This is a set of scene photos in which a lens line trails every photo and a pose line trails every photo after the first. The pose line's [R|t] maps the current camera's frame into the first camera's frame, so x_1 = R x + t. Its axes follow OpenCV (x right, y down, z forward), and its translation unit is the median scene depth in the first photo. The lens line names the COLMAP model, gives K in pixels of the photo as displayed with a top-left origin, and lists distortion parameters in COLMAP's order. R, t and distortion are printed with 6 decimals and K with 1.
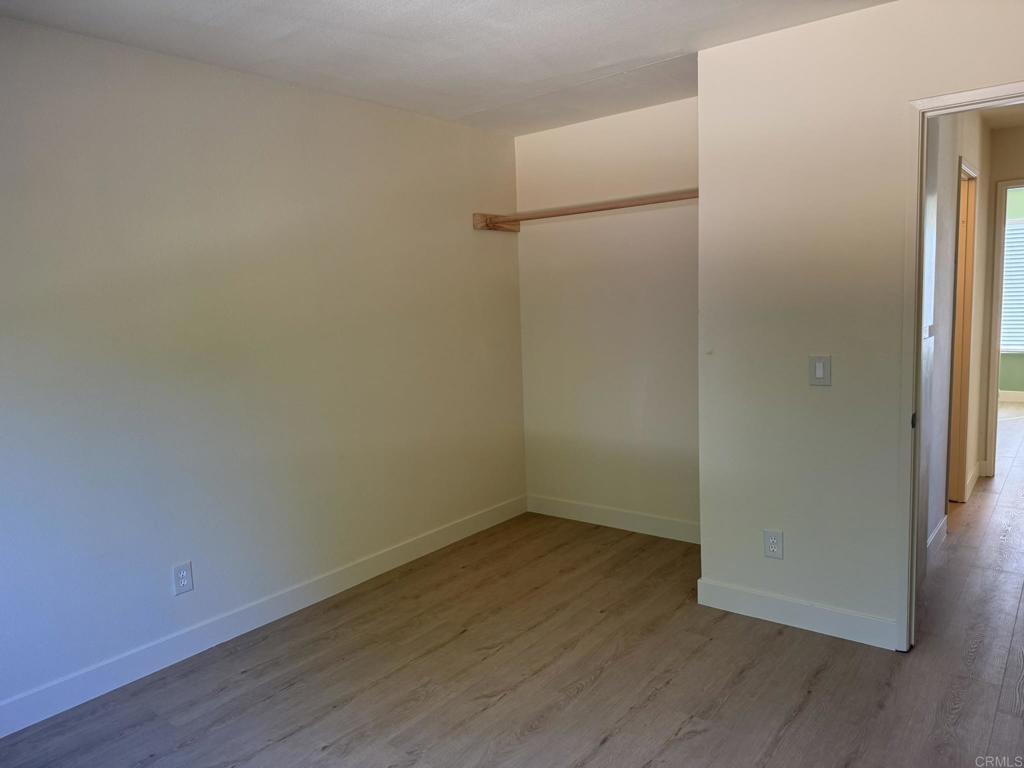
lens RADIAL K [[723.6, 0, 512.6], [0, 723.6, 388.2], [0, 0, 1]] dist [0.064648, -0.063741]
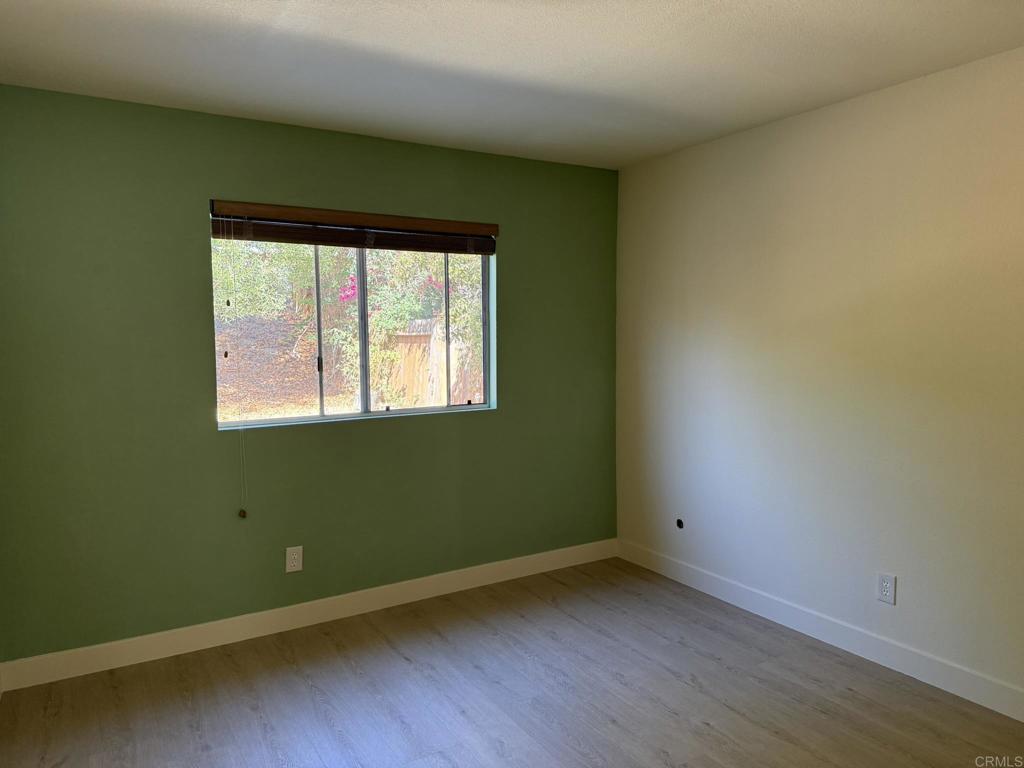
lens RADIAL K [[717.5, 0, 509.4], [0, 717.5, 380.8], [0, 0, 1]] dist [0.150555, -0.228626]
pose [[-0.360850, 0.102957, -0.926923, 0.745529], [-0.094741, 0.984699, 0.146257, -0.142206], [0.927799, 0.140595, -0.345575, 0.923477]]
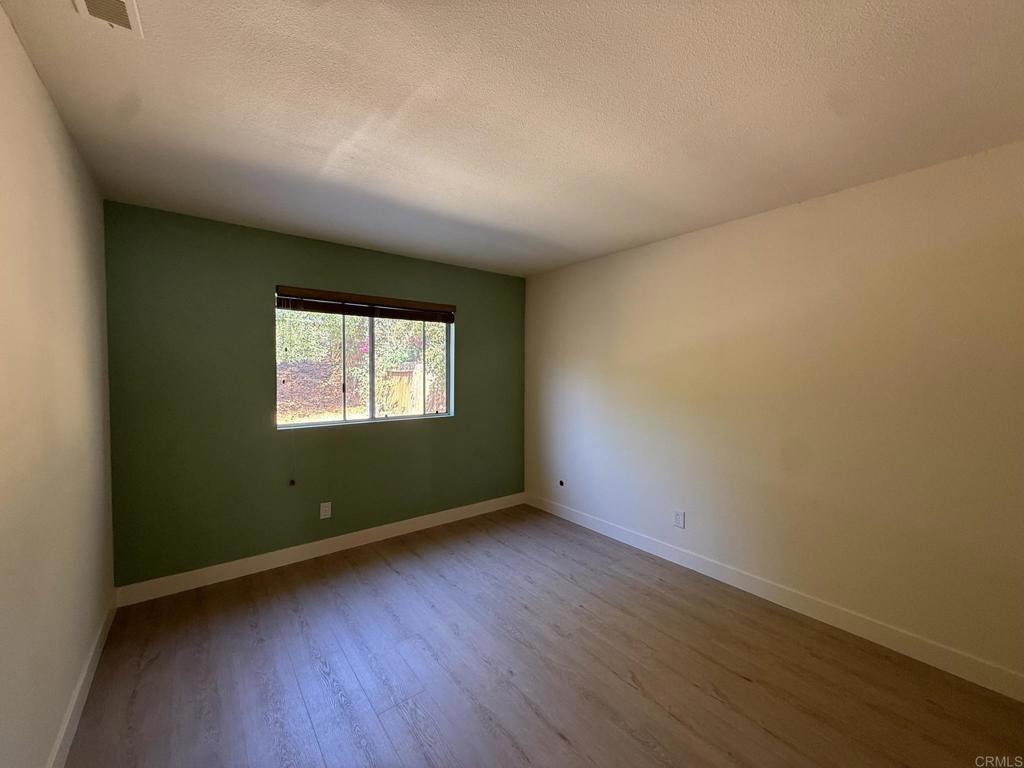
lens RADIAL K [[410.6, 0, 506.2], [0, 410.6, 382.1], [0, 0, 1]] dist [0.001216, 0.000156]
pose [[-0.251694, 0.062182, -0.965807, 0.680315], [-0.115599, 0.988858, 0.093792, -0.130904], [0.960878, 0.135253, -0.241701, 0.885843]]
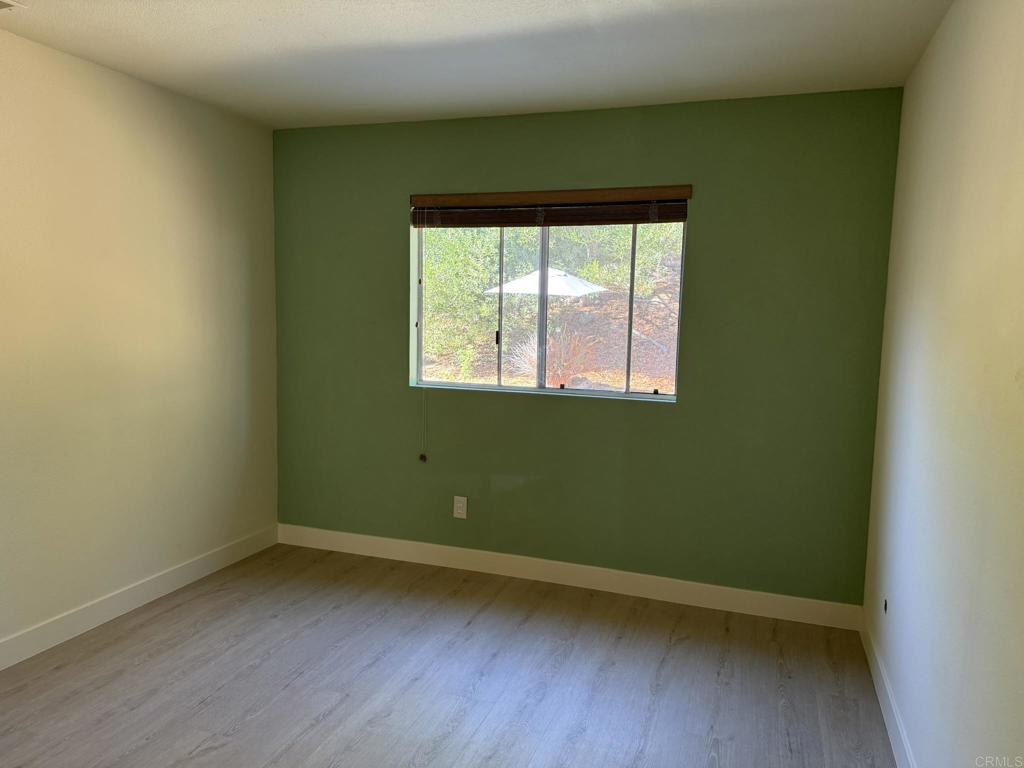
lens RADIAL K [[717.5, 0, 509.4], [0, 717.5, 380.8], [0, 0, 1]] dist [0.150555, -0.228626]
pose [[-0.950480, 0.048878, -0.306919, -0.002228], [-0.025241, 0.972152, 0.232987, -0.199040], [0.309760, 0.229197, -0.922777, 1.525354]]
